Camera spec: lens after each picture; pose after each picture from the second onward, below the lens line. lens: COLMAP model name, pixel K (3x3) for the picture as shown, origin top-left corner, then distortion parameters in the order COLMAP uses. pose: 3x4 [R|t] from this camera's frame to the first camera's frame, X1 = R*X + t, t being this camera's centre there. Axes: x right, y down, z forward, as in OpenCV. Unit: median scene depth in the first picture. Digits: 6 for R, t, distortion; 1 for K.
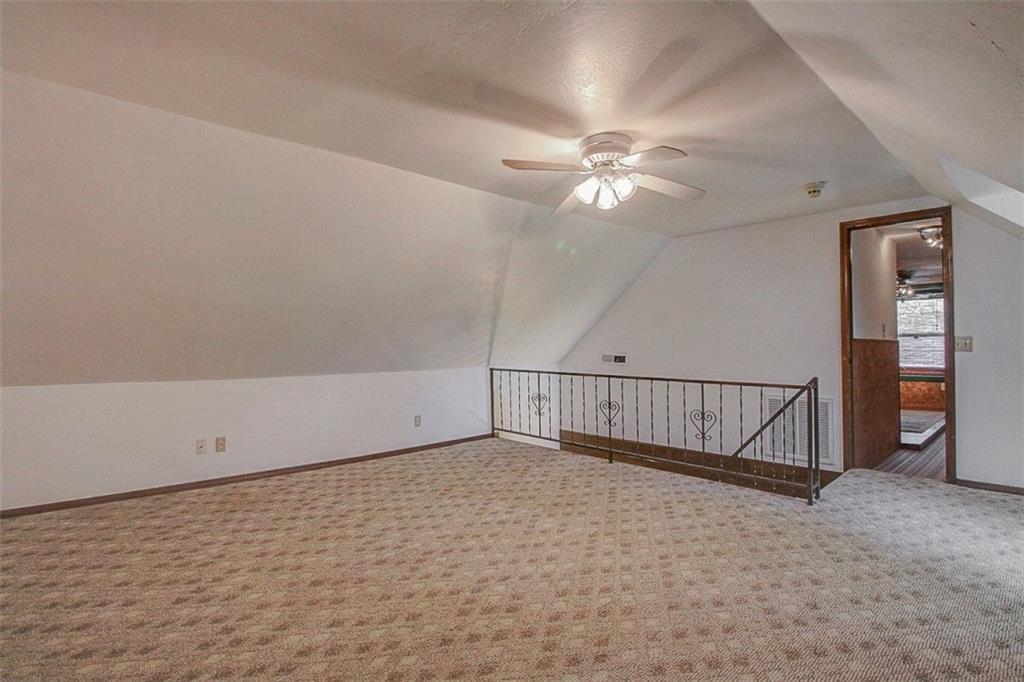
lens RADIAL K [[521.6, 0, 495.9], [0, 521.6, 342.9], [0, 0, 1]] dist [0.000395, -0.006877]
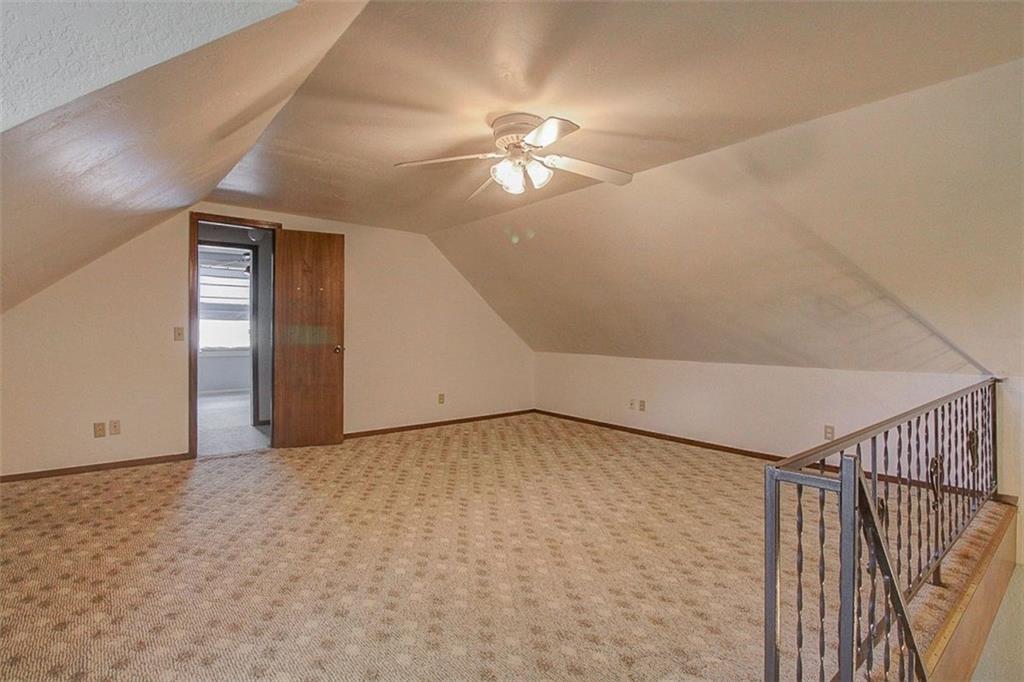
lens RADIAL K [[489.6, 0, 513.3], [0, 489.6, 325.3], [0, 0, 1]] dist [-0.000184, -0.000308]
pose [[-0.041549, -0.006757, -0.999114, 1.108268], [-0.002631, 0.999974, -0.006654, -0.012861], [0.999133, 0.002352, -0.041566, 0.999915]]
